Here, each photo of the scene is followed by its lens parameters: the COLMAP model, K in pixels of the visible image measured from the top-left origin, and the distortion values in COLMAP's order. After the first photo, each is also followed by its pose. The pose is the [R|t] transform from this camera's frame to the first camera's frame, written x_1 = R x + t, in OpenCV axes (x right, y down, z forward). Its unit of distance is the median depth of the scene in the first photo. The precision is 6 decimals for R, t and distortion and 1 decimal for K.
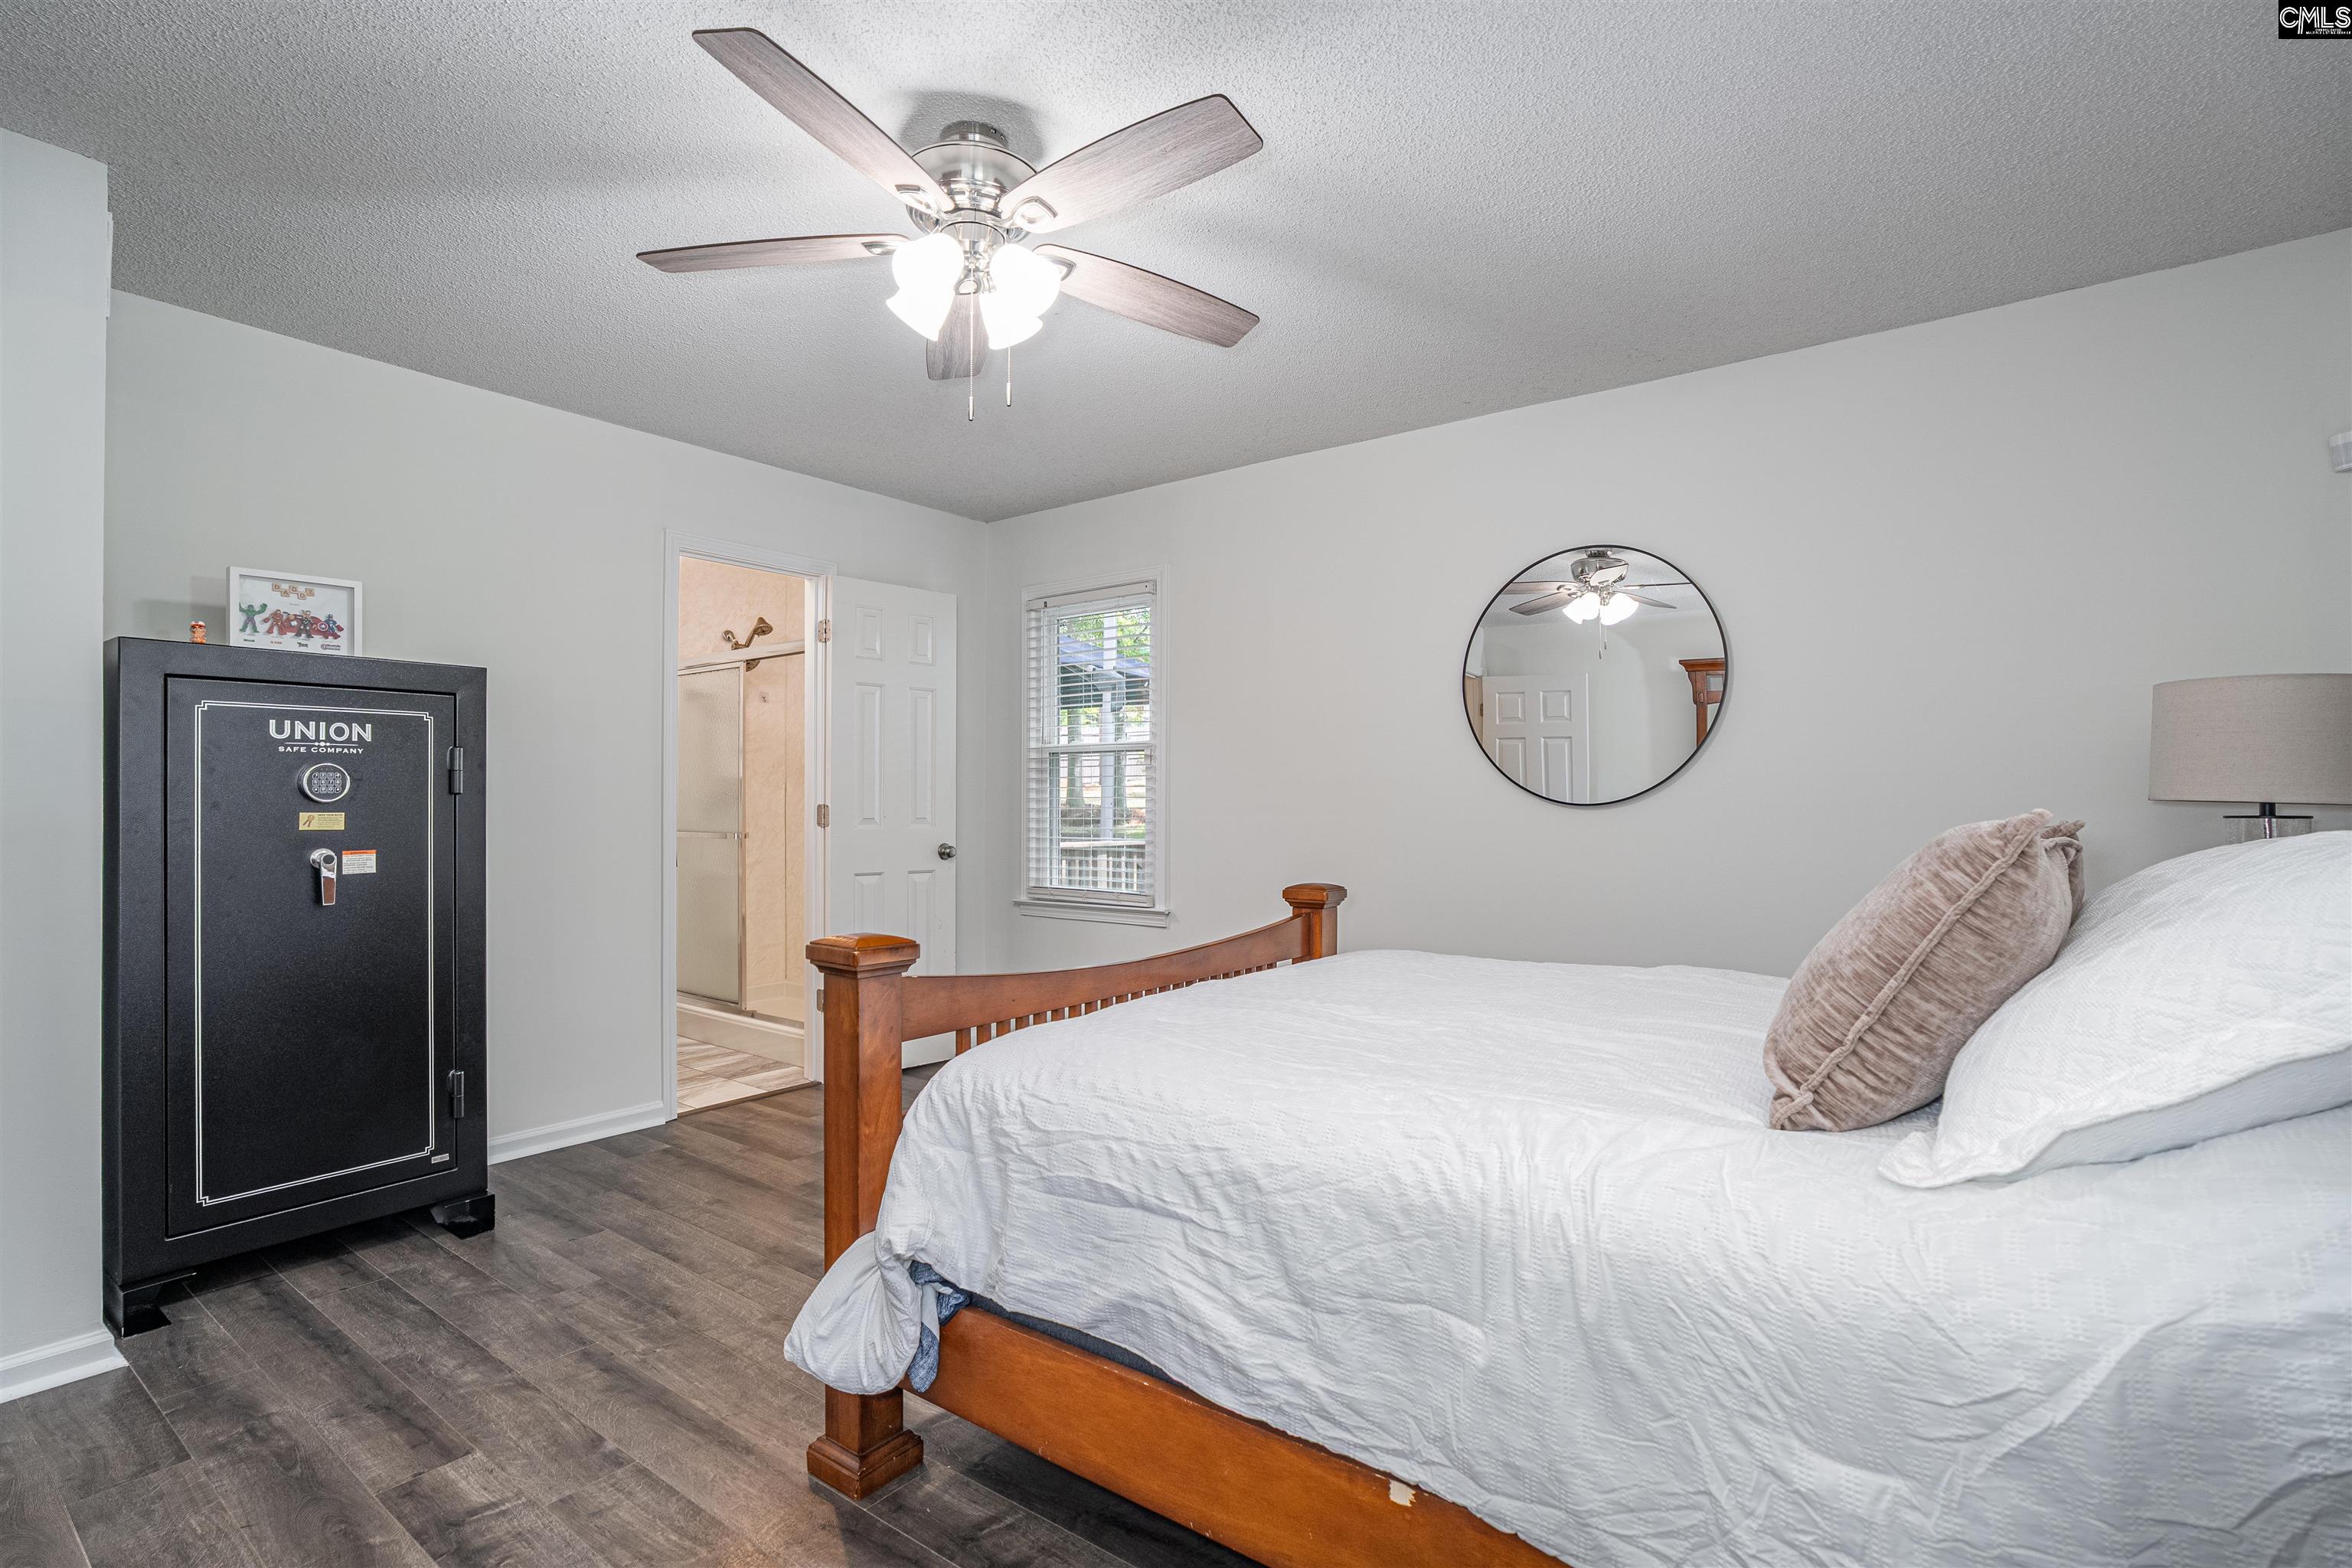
lens RADIAL K [[1085.0, 0, 1182.8], [0, 1085.0, 792.4], [0, 0, 1]] dist [-0.038497, 0.004848]
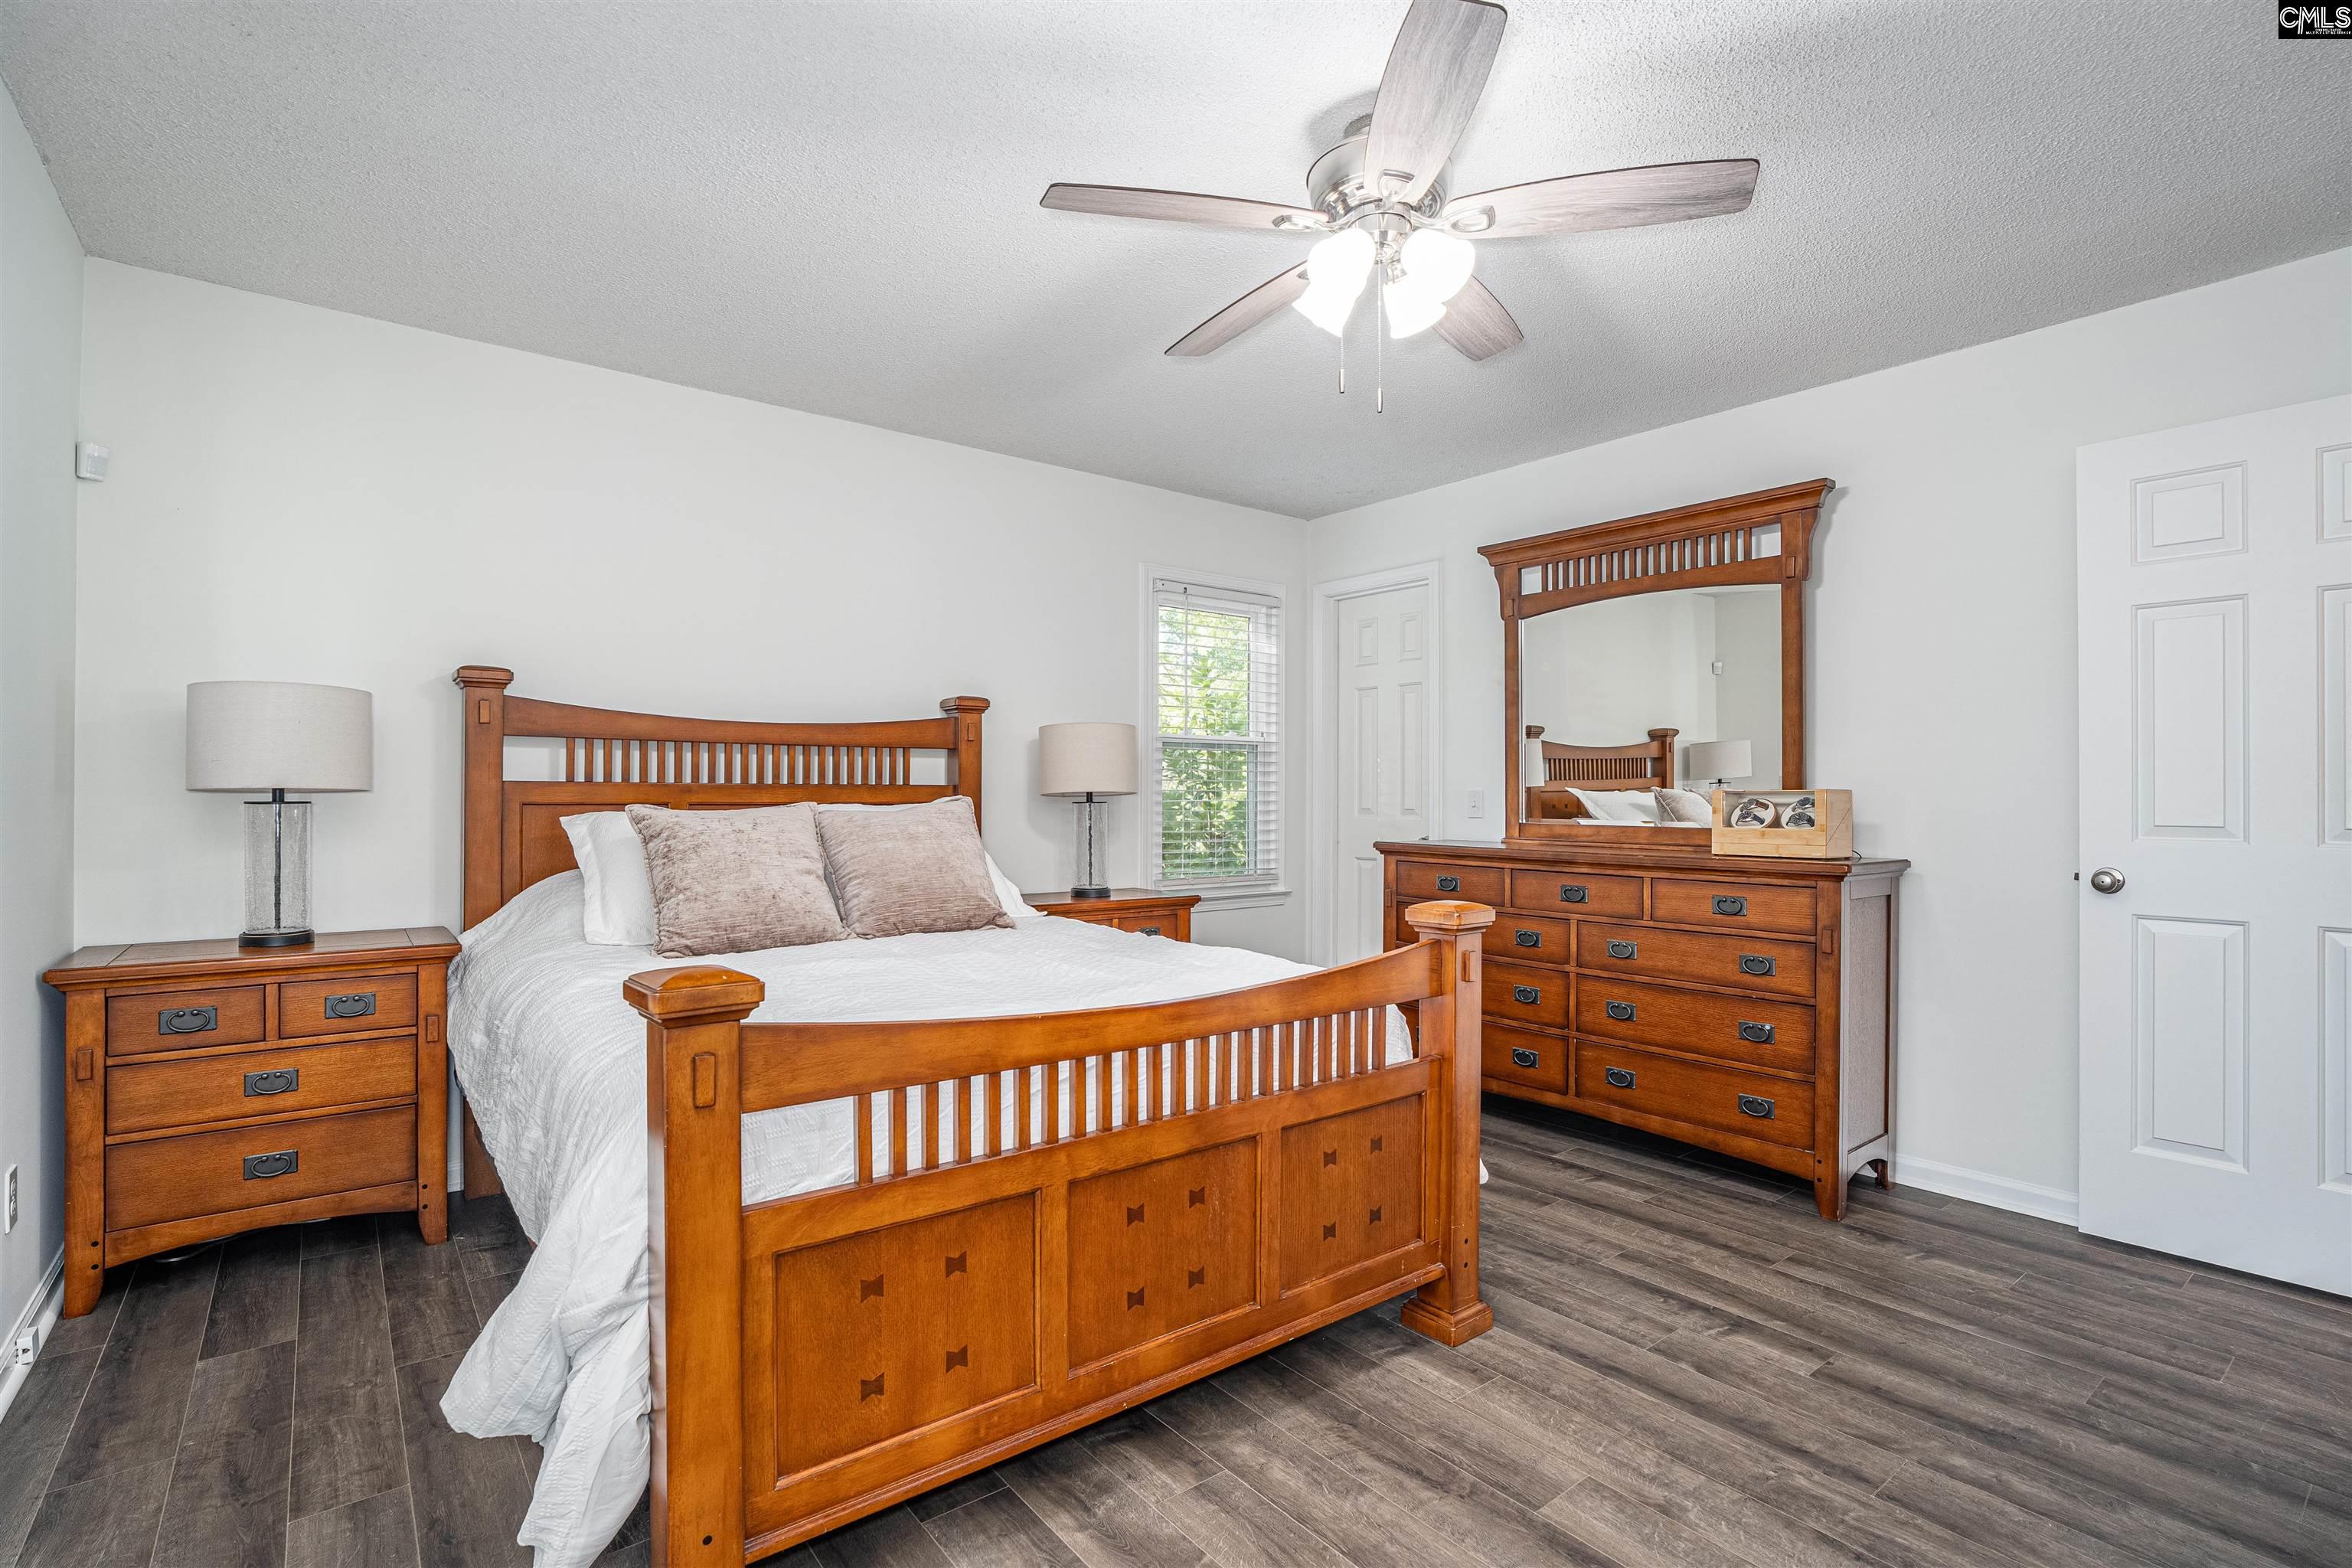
lens RADIAL K [[1085.0, 0, 1168.9], [0, 1085.0, 779.4], [0, 0, 1]] dist [-0.038497, 0.004848]
pose [[-0.964055, -0.002048, 0.265696, -0.289120], [-0.007015, 0.999818, -0.017746, 0.013549], [-0.265611, -0.018972, -0.963893, 2.103560]]
